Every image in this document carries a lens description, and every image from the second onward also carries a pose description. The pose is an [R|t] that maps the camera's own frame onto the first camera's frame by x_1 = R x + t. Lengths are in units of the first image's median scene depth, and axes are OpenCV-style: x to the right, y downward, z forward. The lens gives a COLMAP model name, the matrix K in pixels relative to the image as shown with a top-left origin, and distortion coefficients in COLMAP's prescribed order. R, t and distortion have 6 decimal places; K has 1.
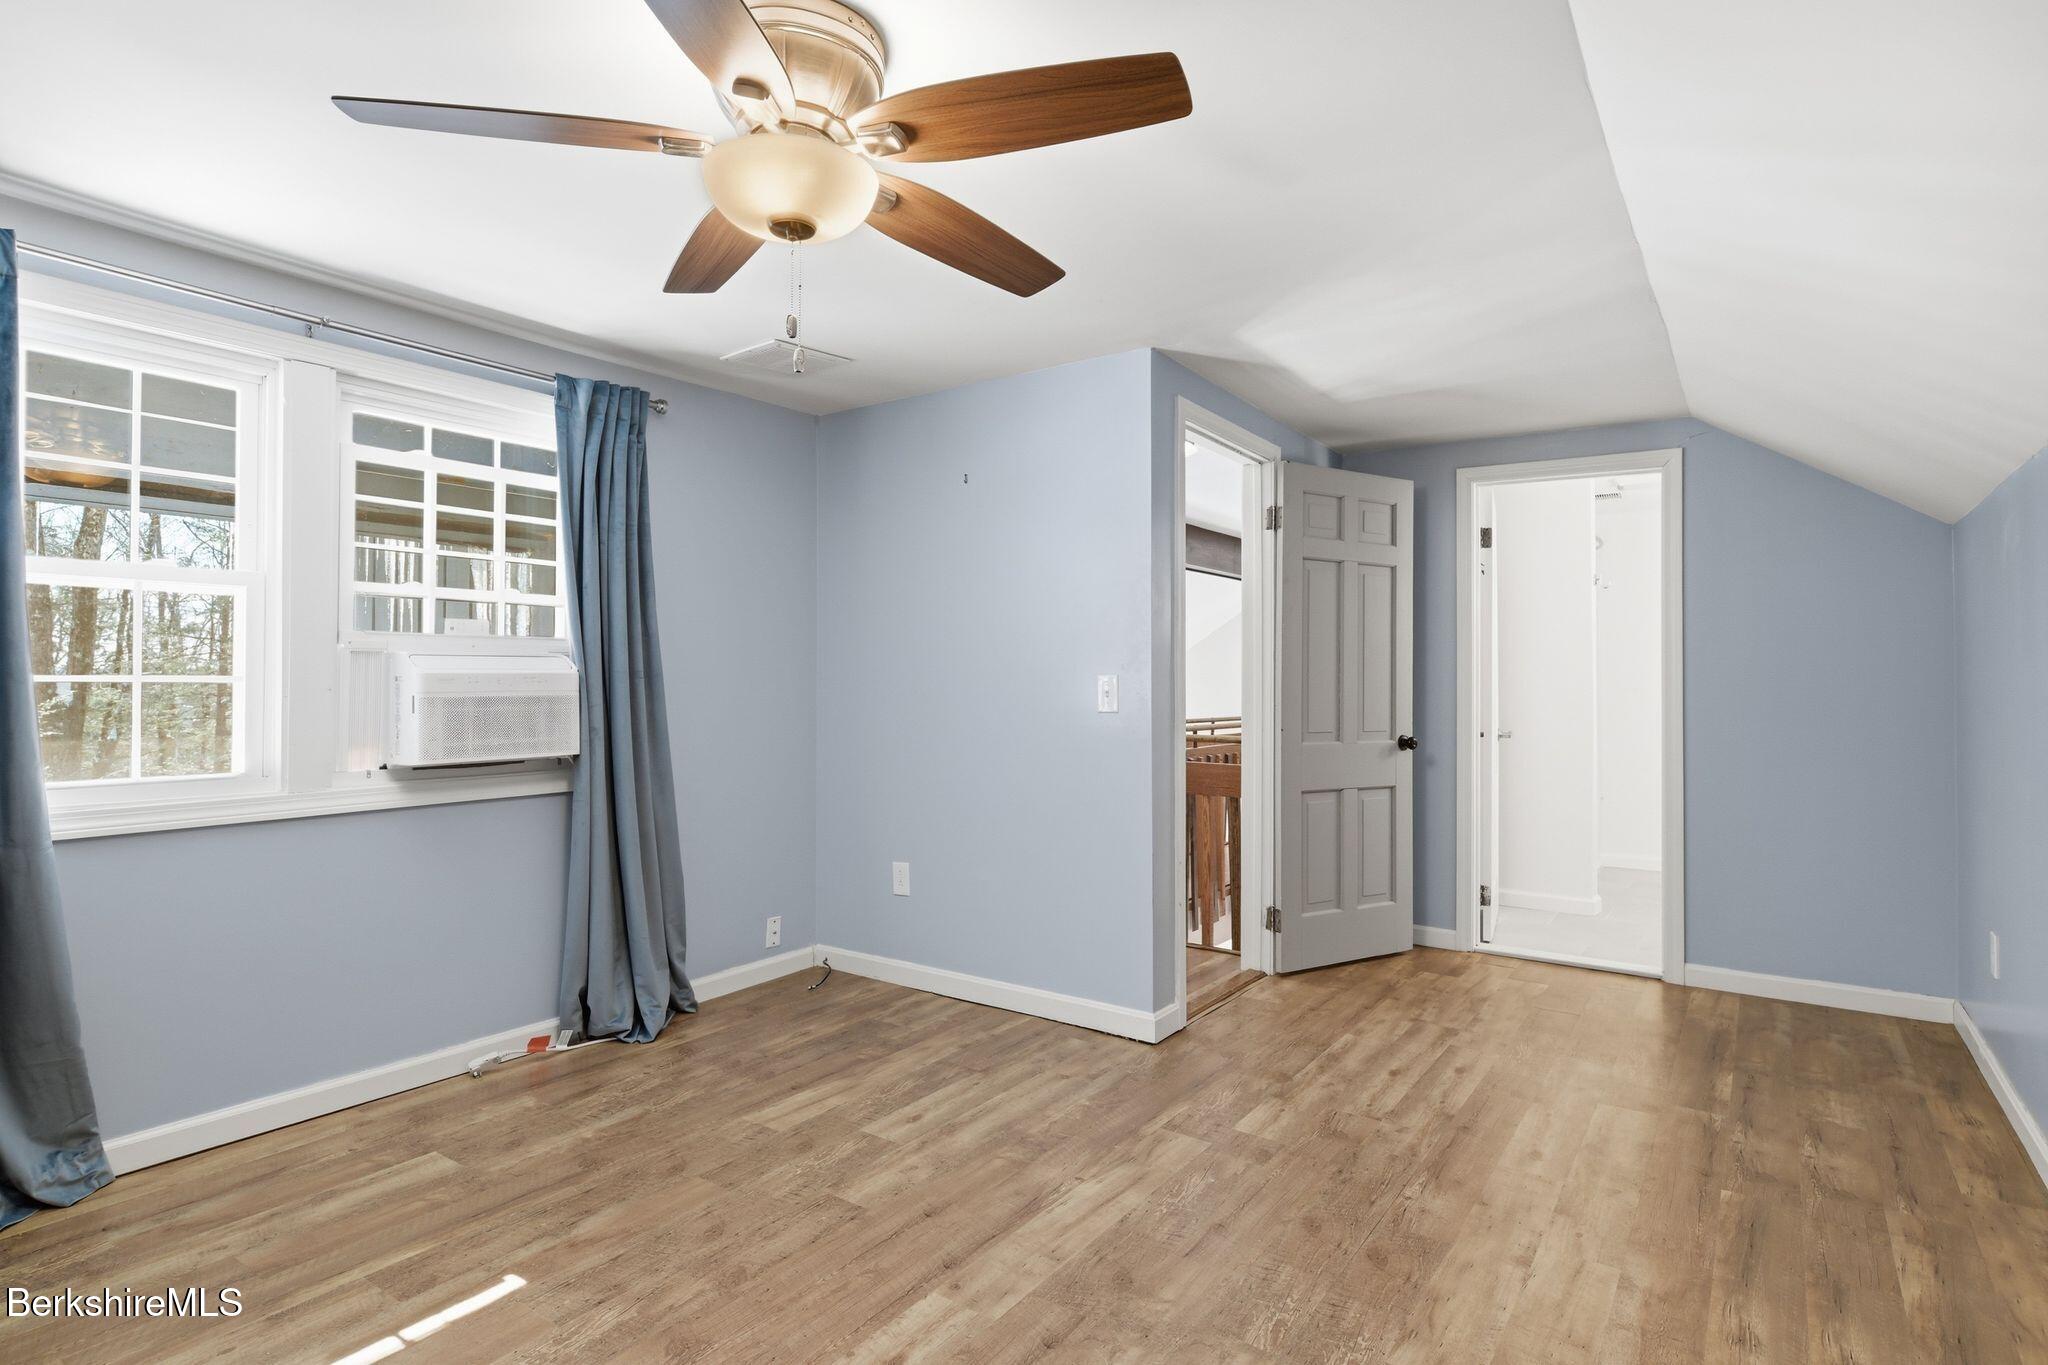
lens RADIAL K [[1064.0, 0, 1033.7], [0, 1064.0, 677.7], [0, 0, 1]] dist [0.000964, 0.000905]
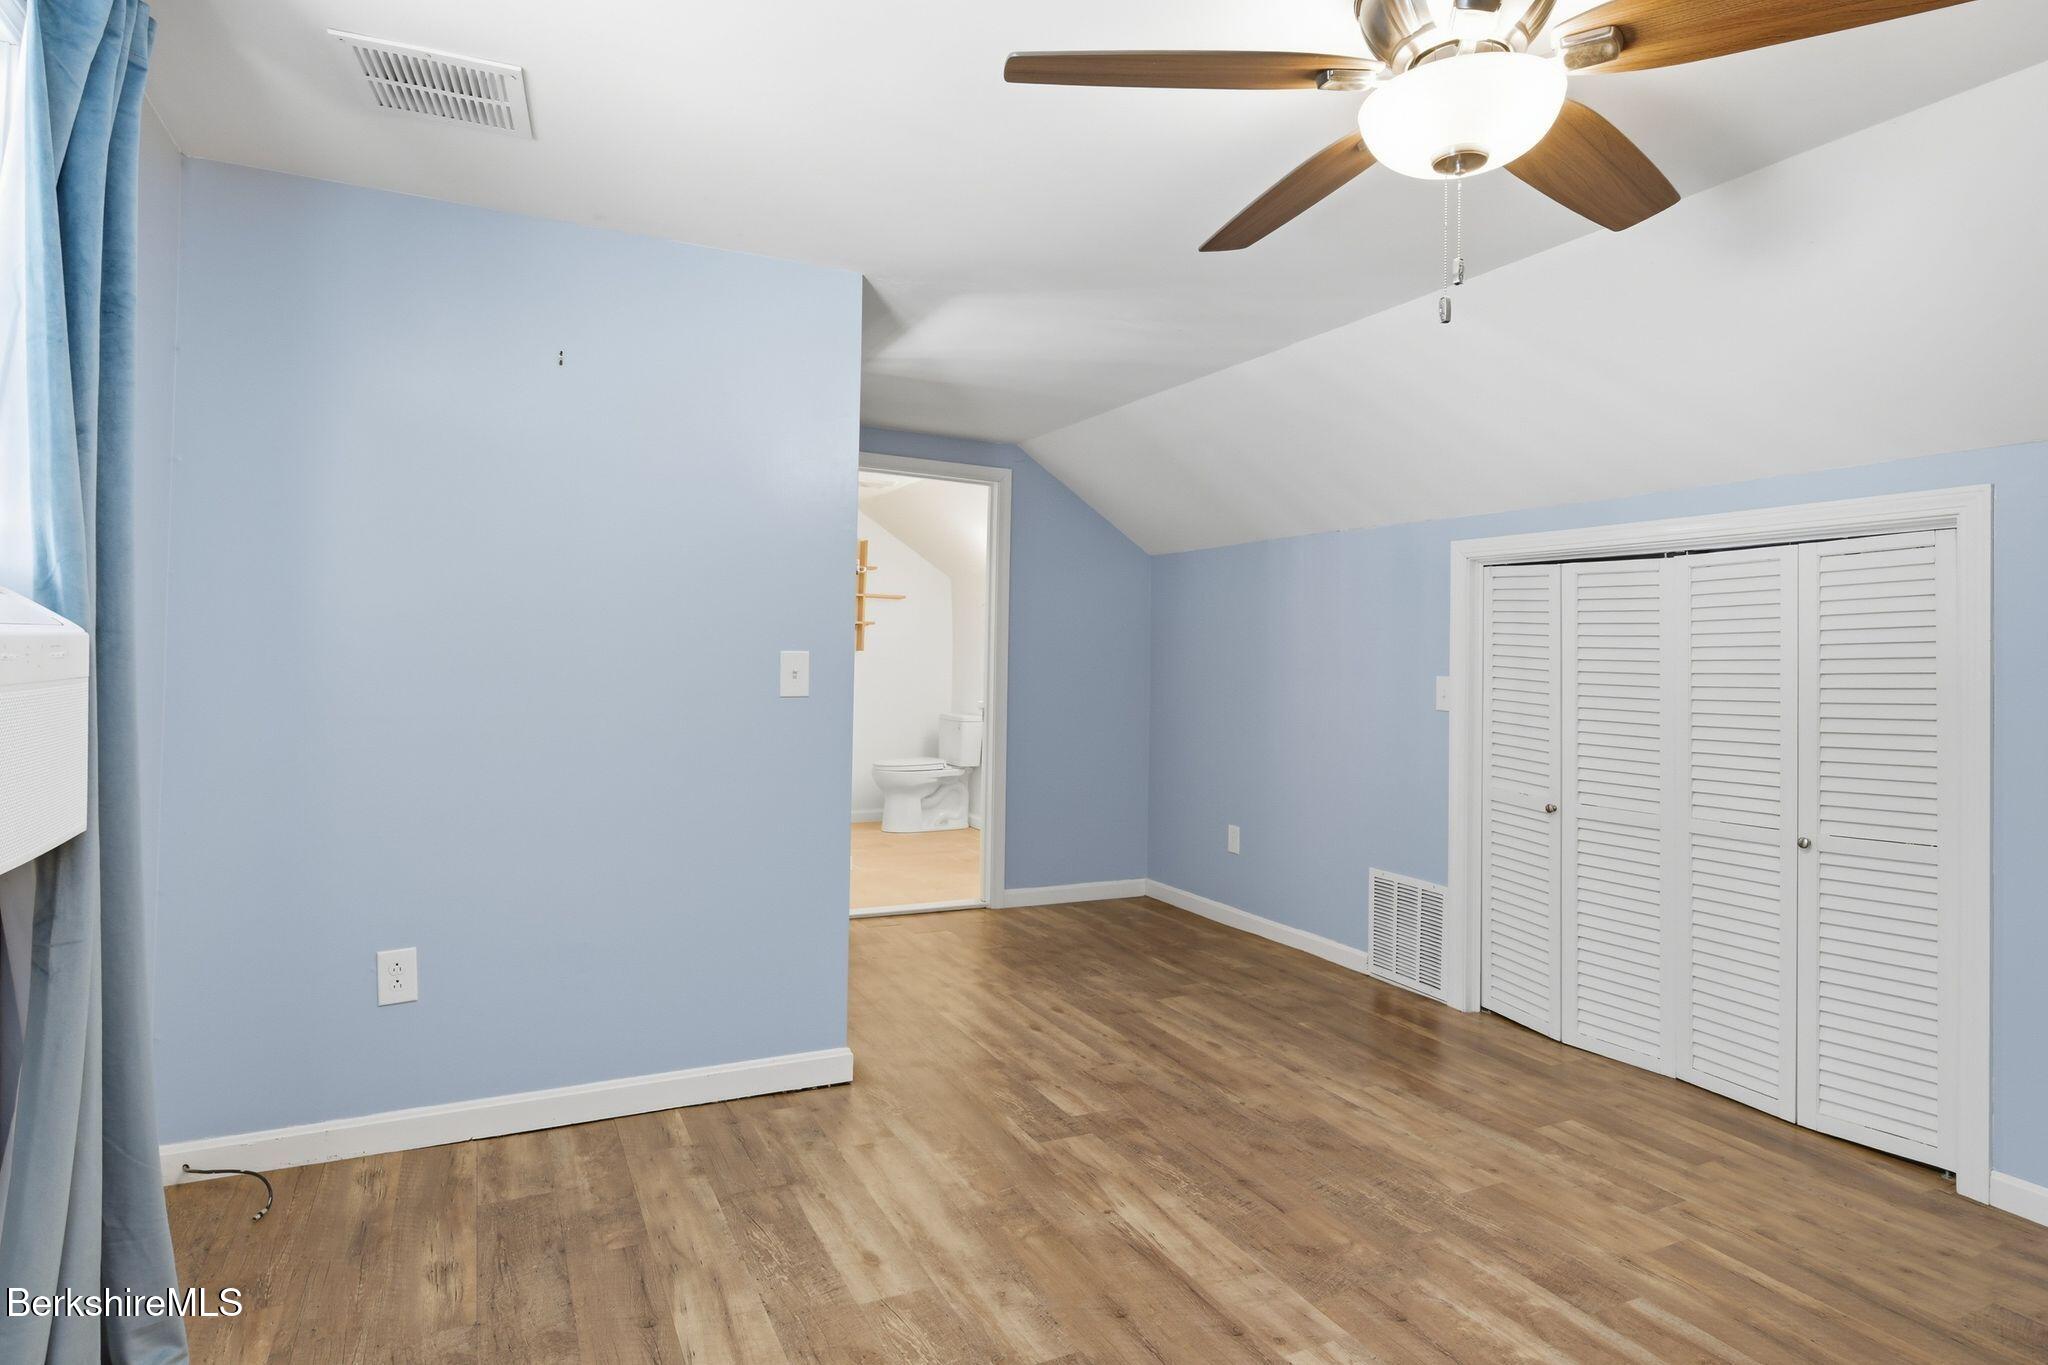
lens RADIAL K [[1064.0, 0, 1033.7], [0, 1064.0, 677.7], [0, 0, 1]] dist [0.000964, 0.000905]
pose [[0.482317, -0.006809, 0.875970, -0.679590], [-0.021839, 0.999566, 0.019795, -0.016588], [-0.875724, -0.028677, 0.481959, 0.515821]]
